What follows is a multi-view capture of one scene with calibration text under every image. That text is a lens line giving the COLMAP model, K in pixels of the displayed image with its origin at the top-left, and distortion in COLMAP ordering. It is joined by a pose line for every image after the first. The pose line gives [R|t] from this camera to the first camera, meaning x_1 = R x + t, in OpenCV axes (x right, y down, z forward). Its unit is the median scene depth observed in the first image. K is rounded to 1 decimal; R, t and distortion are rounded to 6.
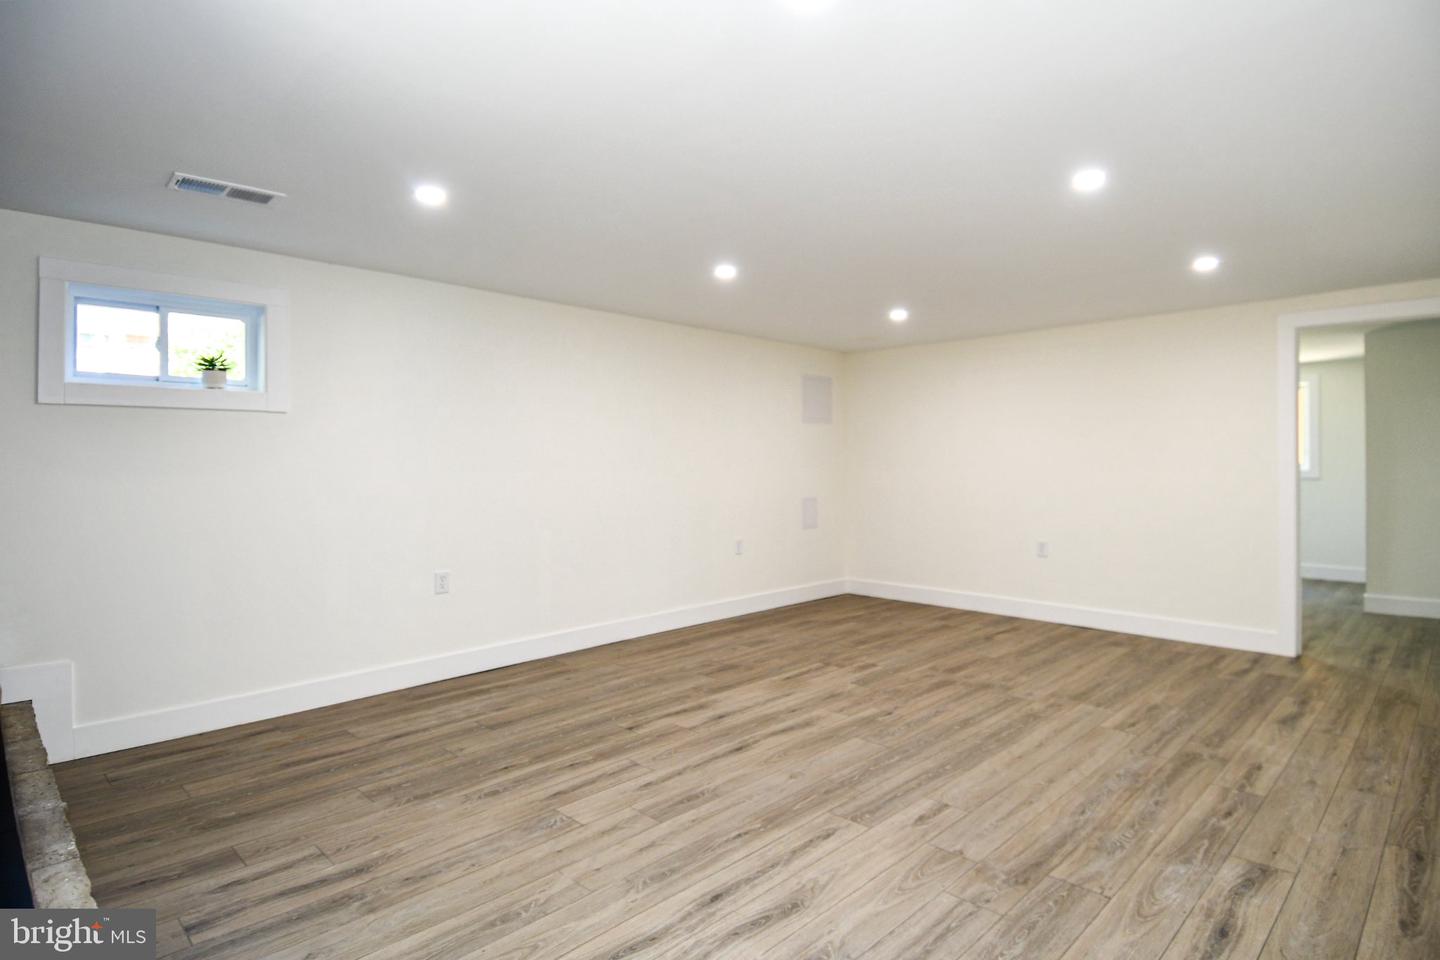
lens RADIAL K [[775.7, 0, 725.6], [0, 775.7, 449.5], [0, 0, 1]] dist [-0.003660, -0.002237]
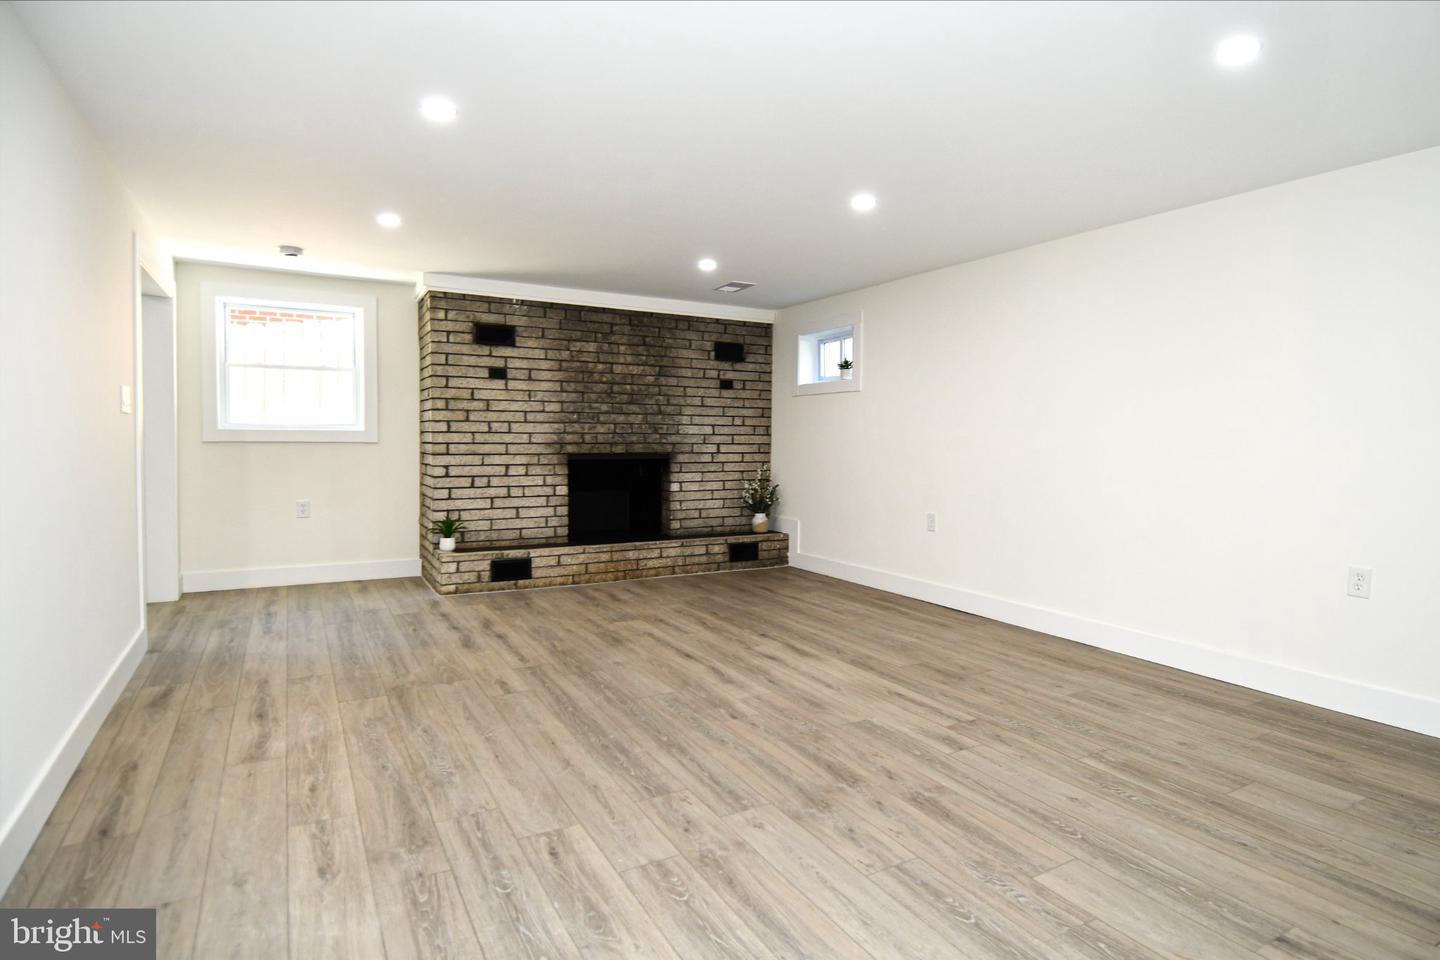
lens RADIAL K [[775.7, 0, 725.6], [0, 775.7, 449.5], [0, 0, 1]] dist [-0.003660, -0.002237]
pose [[-0.265473, 0.024626, -0.963804, 1.212338], [-0.002197, 0.999656, 0.026147, 0.057516], [0.964116, 0.009059, -0.265327, 1.496412]]
